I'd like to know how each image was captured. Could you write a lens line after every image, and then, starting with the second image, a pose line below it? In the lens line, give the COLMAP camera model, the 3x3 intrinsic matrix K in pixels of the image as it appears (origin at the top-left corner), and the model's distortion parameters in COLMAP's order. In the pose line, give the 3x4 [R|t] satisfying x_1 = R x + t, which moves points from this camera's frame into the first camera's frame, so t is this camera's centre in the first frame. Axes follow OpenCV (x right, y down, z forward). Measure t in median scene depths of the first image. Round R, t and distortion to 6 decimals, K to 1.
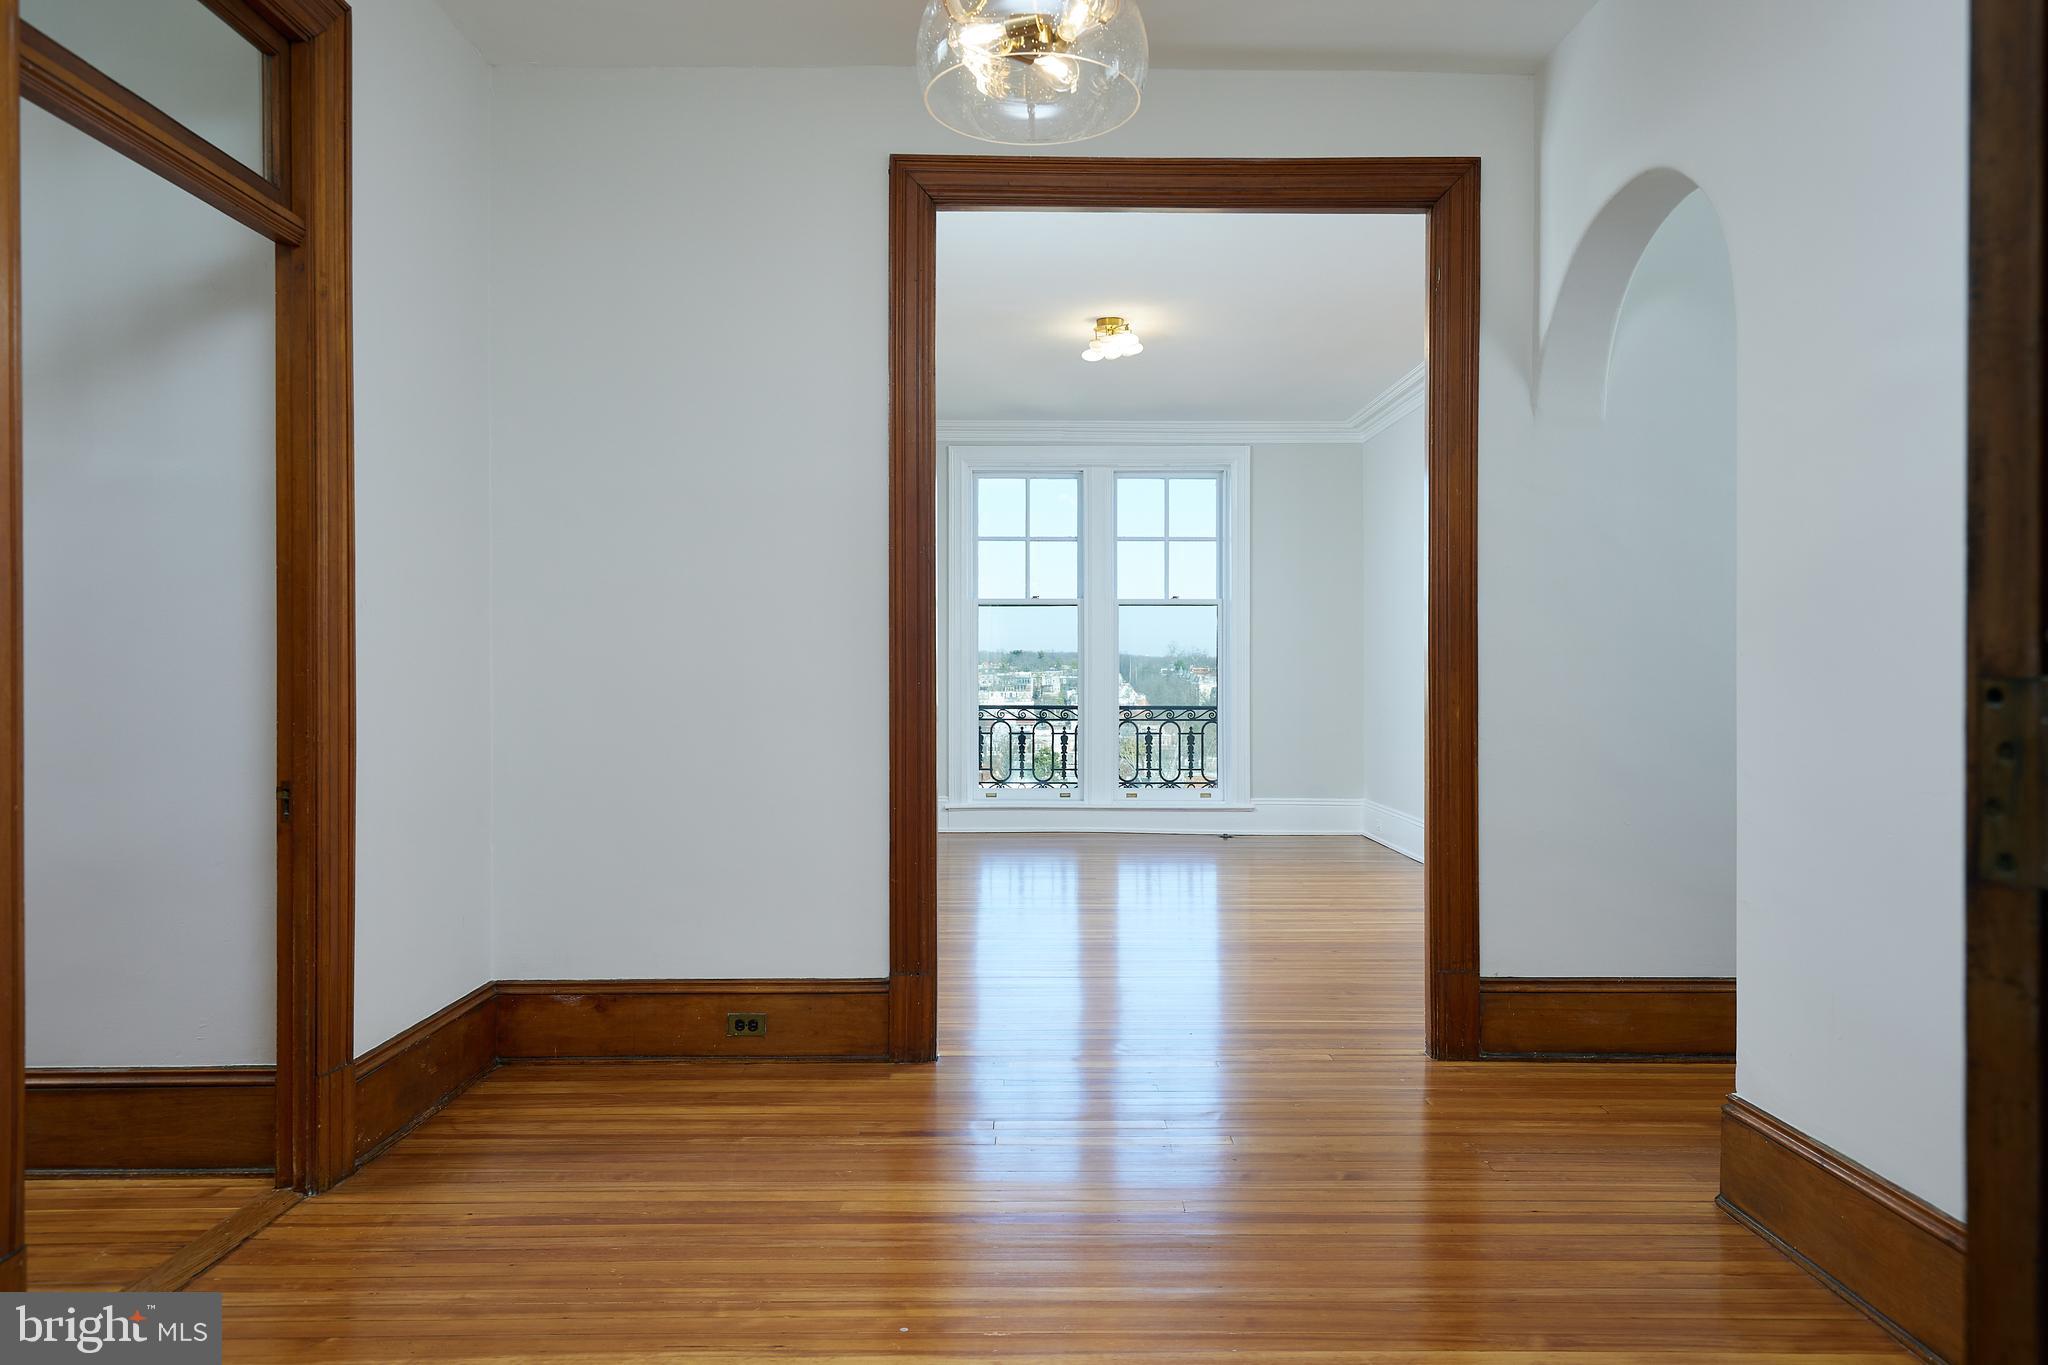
lens RADIAL K [[1413.8, 0, 1035.2], [0, 1413.8, 677.0], [0, 0, 1]] dist [-0.004733, -0.003539]
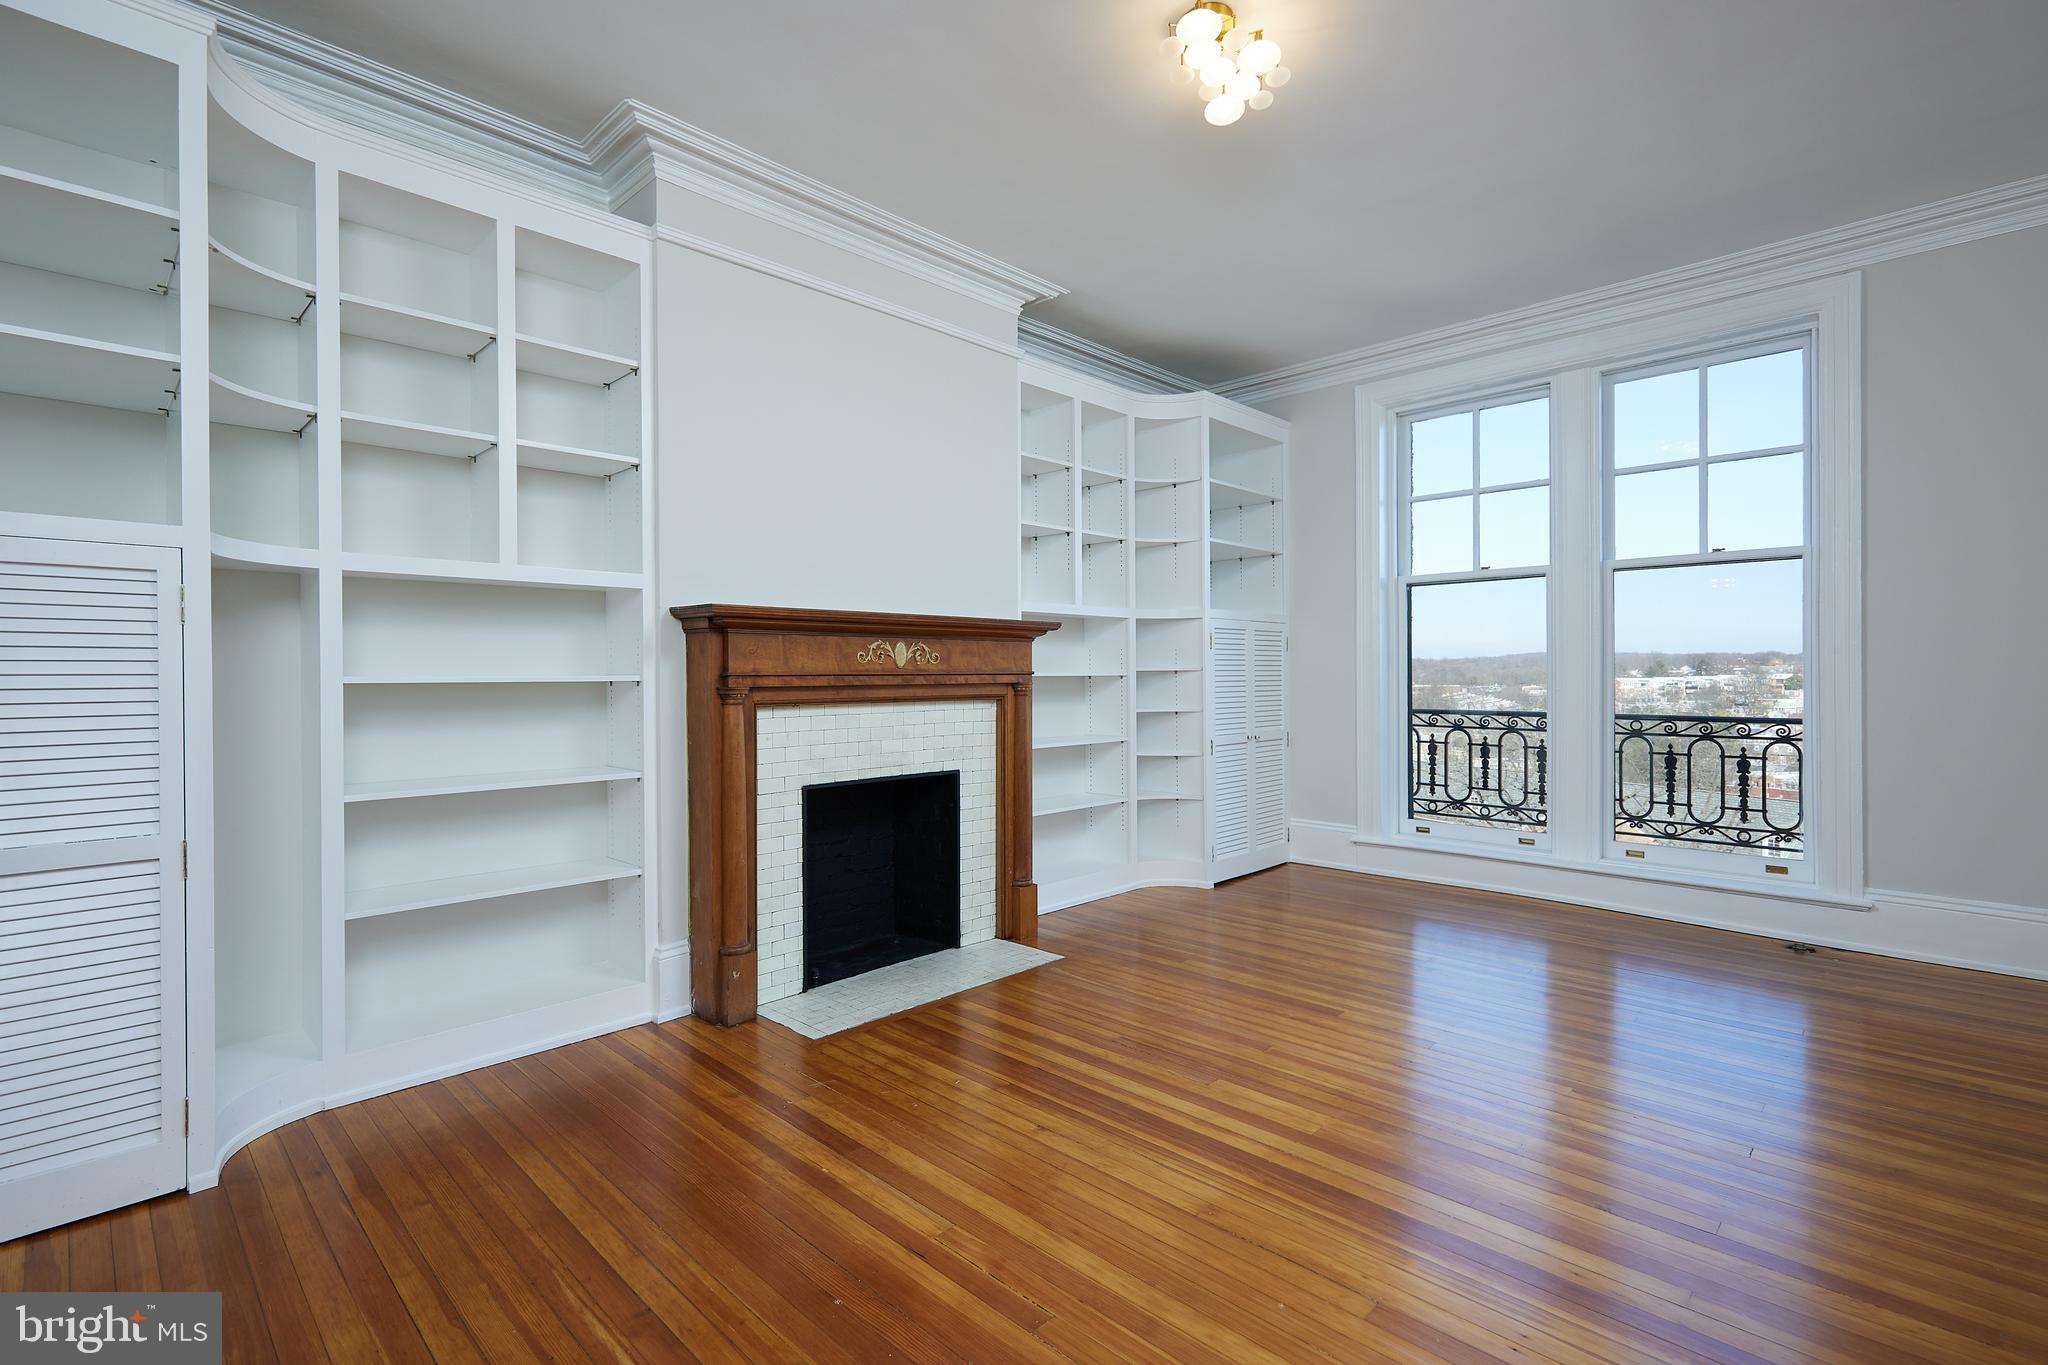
lens RADIAL K [[945.9, 0, 1022.2], [0, 945.9, 677.4], [0, 0, 1]] dist [0.003164, -0.000425]
pose [[0.705723, -0.002178, -0.708485, 0.181228], [0.003908, 0.999992, 0.000818, -0.000814], [0.708478, -0.003346, 0.705725, 0.481960]]
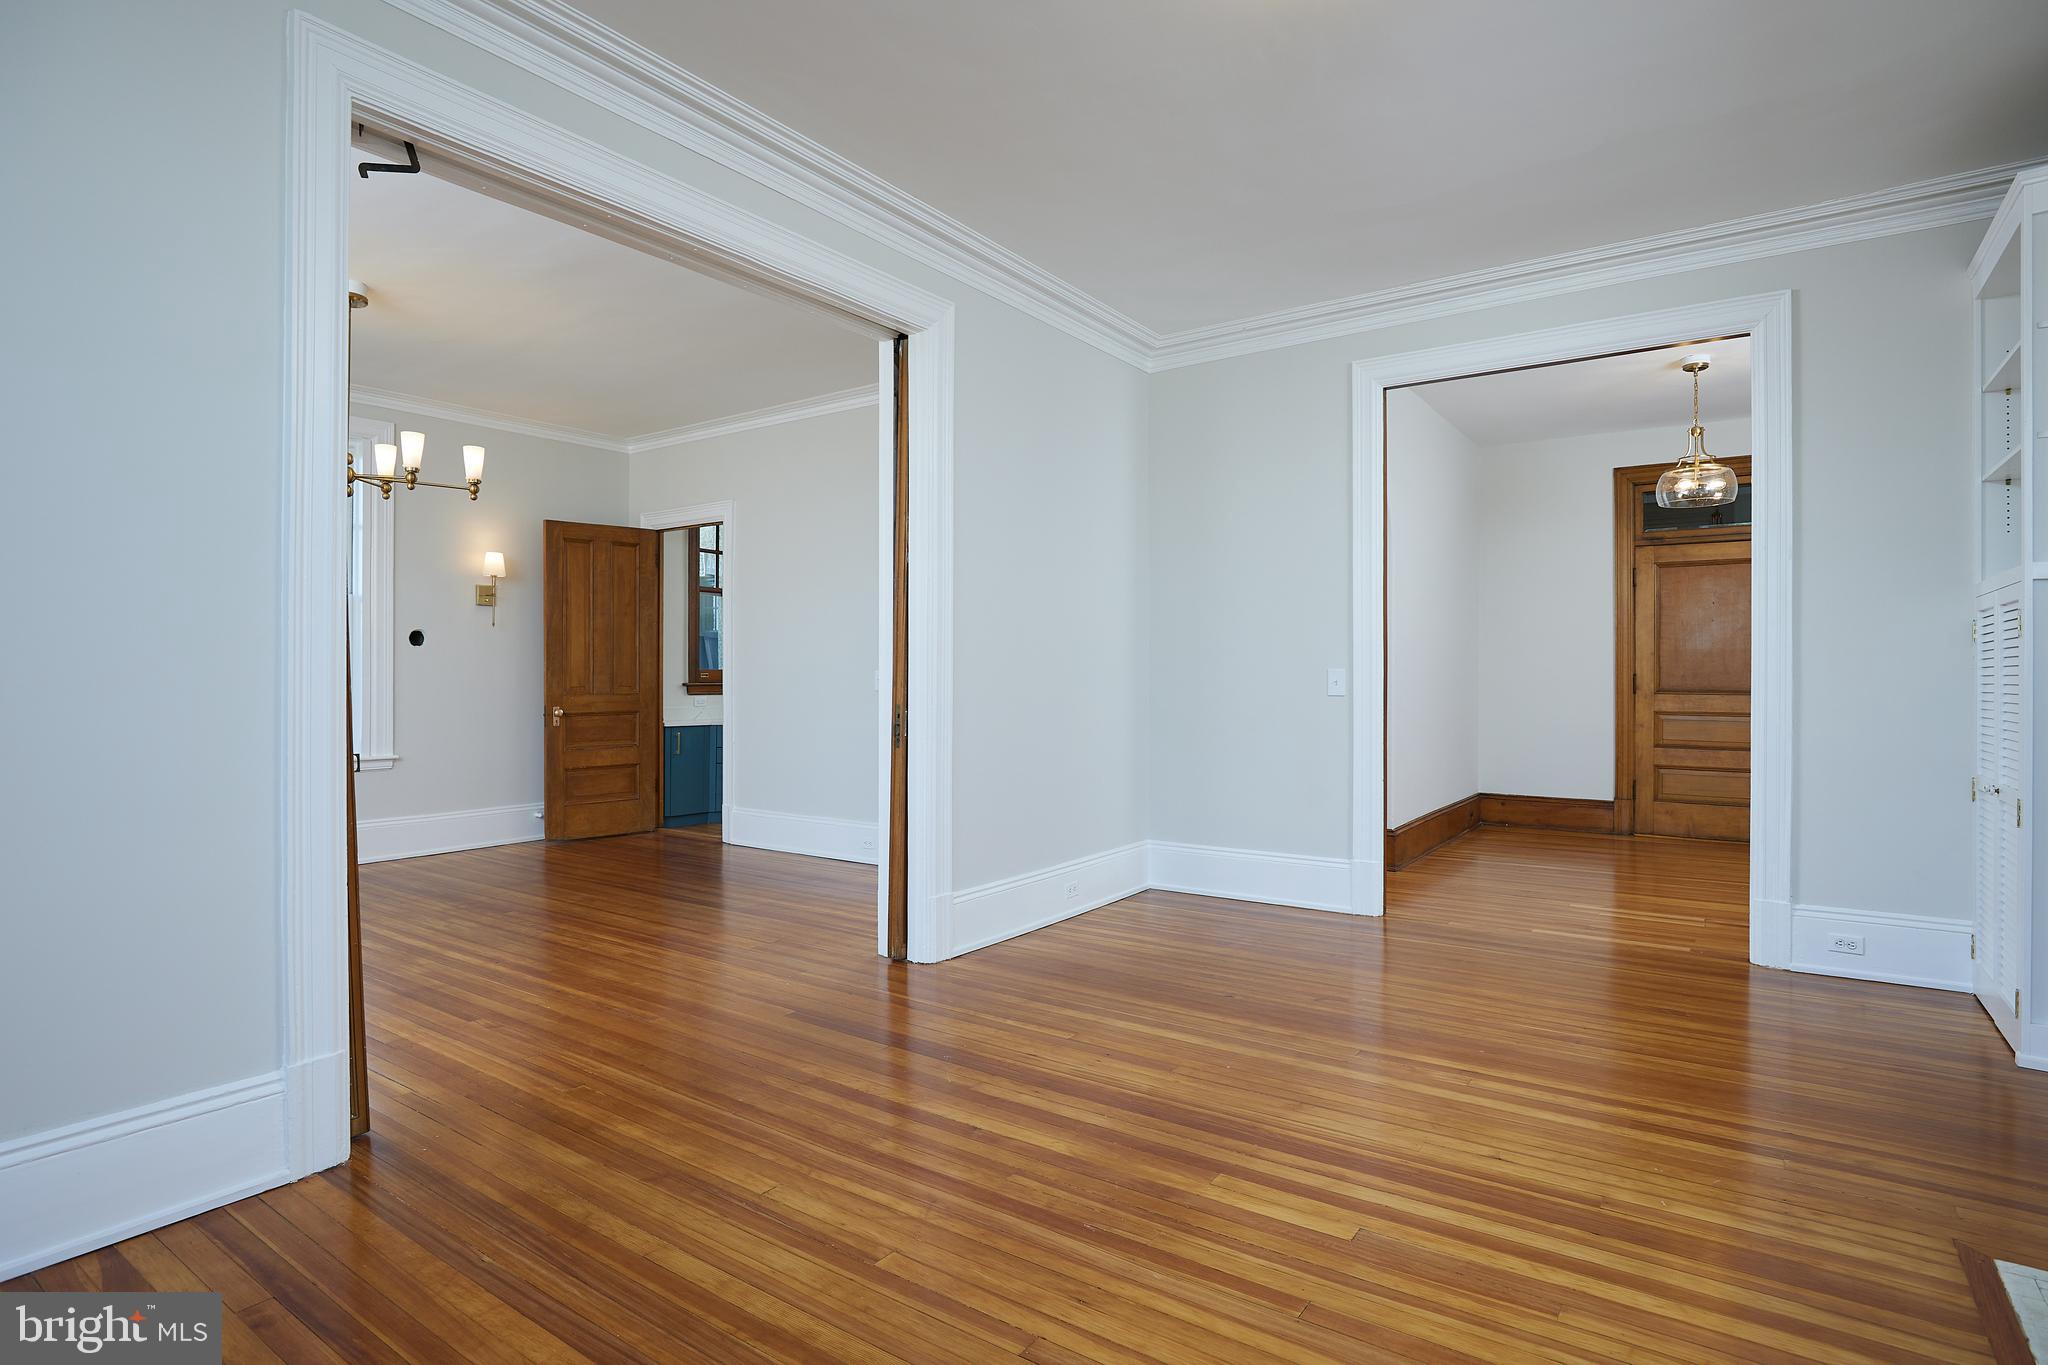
lens RADIAL K [[1049.4, 0, 1031.1], [0, 1049.4, 675.4], [0, 0, 1]] dist [-0.019388, 0.000683]
pose [[-0.811935, -0.001296, 0.583746, -0.038129], [0.000793, 0.999994, 0.003323, -0.003036], [-0.583747, 0.003161, -0.811930, 0.916116]]
